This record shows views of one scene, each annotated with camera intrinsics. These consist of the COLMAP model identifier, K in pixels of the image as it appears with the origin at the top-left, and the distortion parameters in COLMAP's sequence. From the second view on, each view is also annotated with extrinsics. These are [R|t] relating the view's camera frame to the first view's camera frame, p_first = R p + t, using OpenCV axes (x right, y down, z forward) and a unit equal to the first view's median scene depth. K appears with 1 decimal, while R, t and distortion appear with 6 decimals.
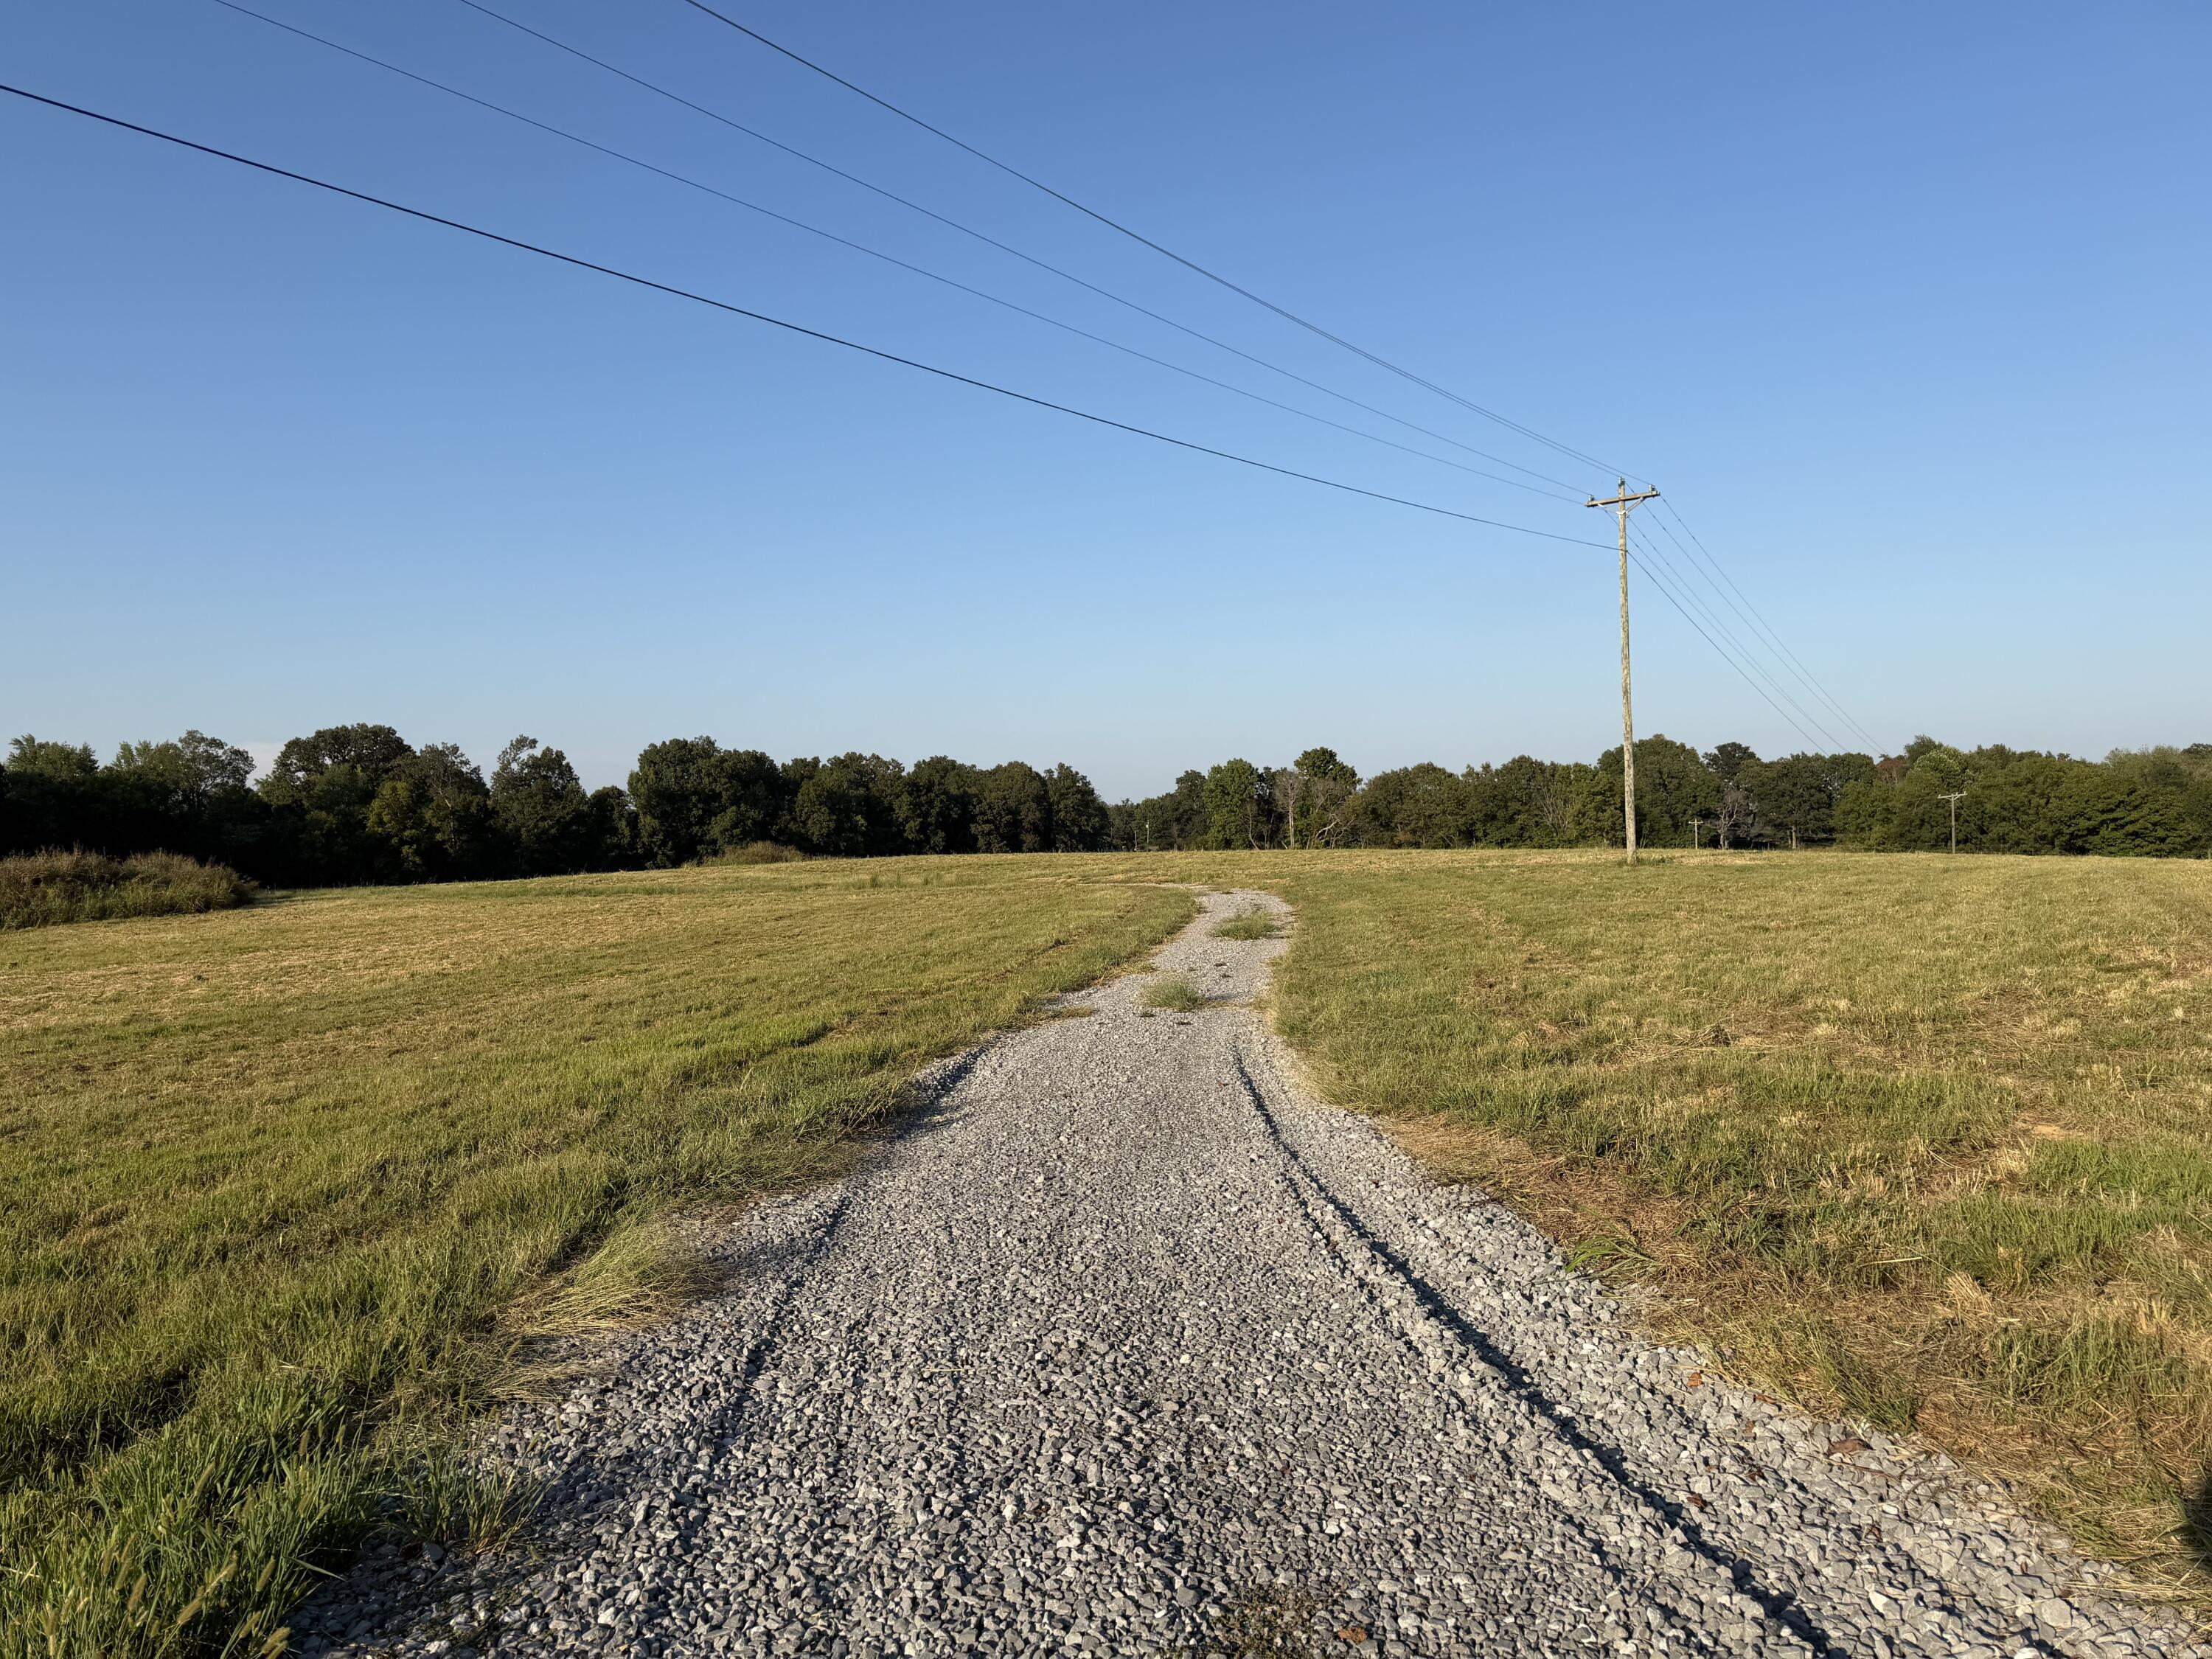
lens RADIAL K [[1557.0, 0, 1100.6], [0, 1557.0, 838.6], [0, 0, 1]] dist [0.073952, -0.083805]
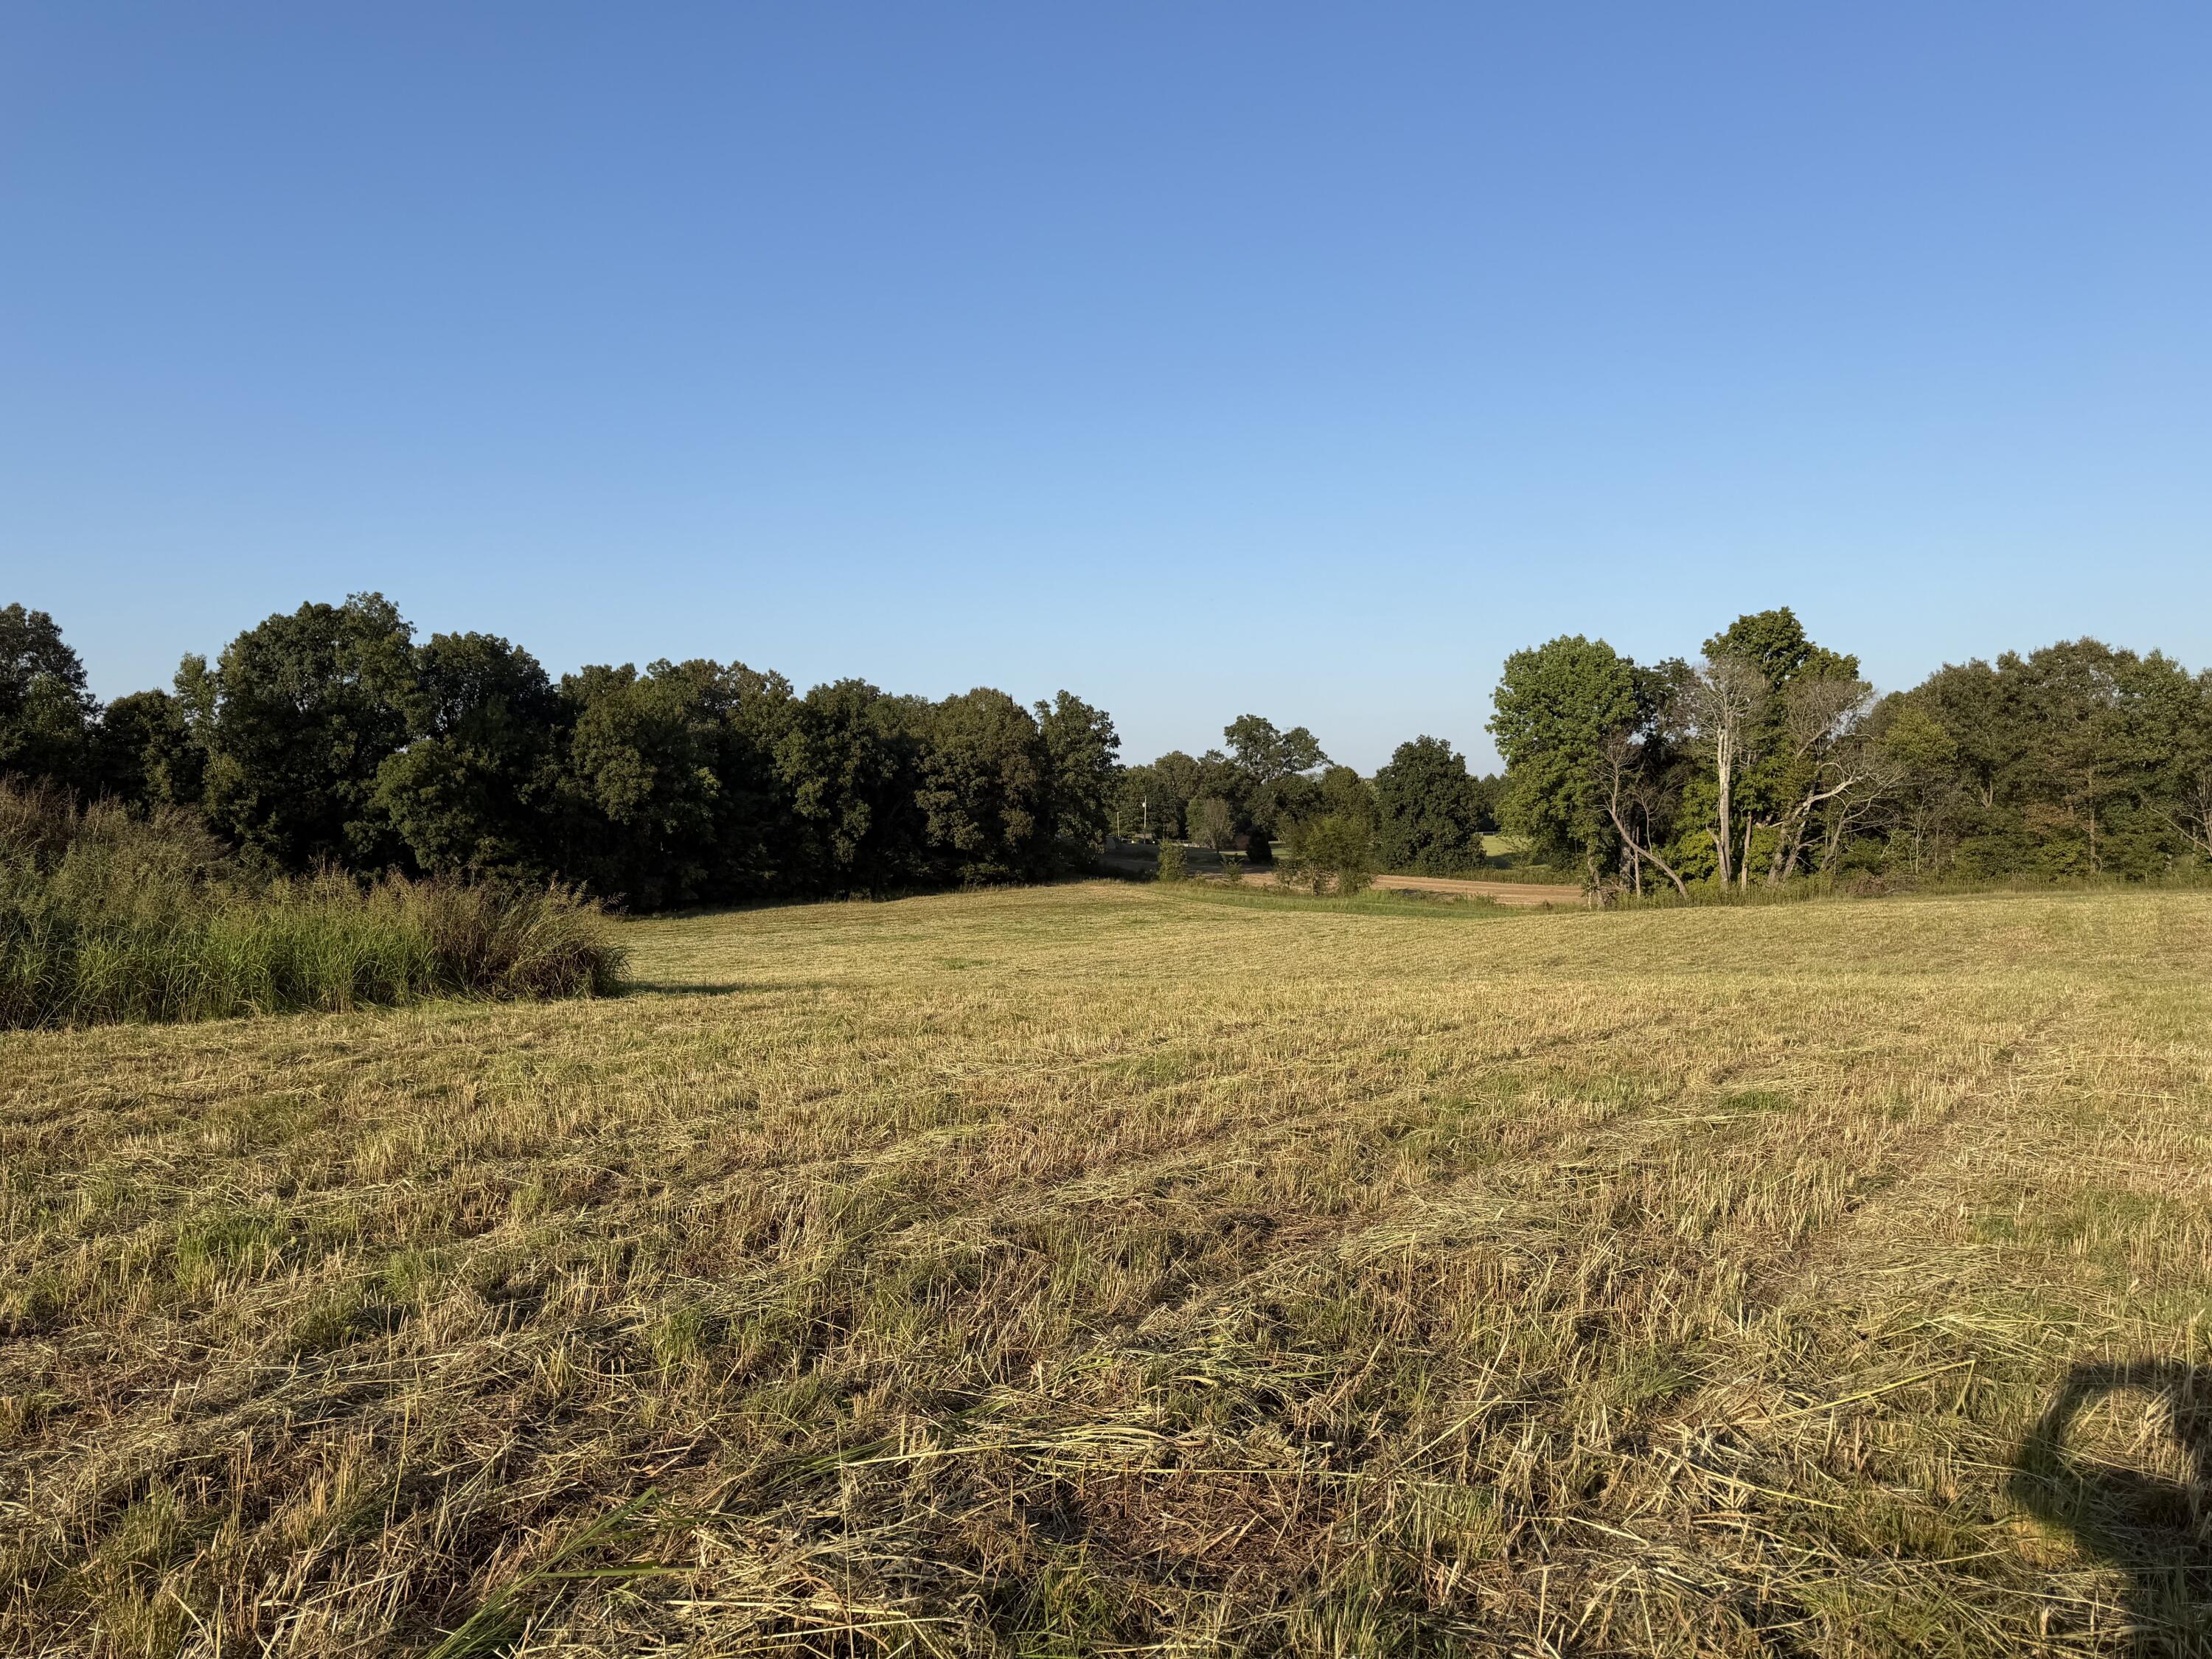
lens RADIAL K [[1557.0, 0, 1091.7], [0, 1557.0, 837.9], [0, 0, 1]] dist [0.073952, -0.083805]
pose [[0.997408, 0.010587, 0.071170, -0.072201], [-0.011110, 0.999914, 0.006960, 0.003624], [-0.071090, -0.007732, 0.997440, 0.534913]]
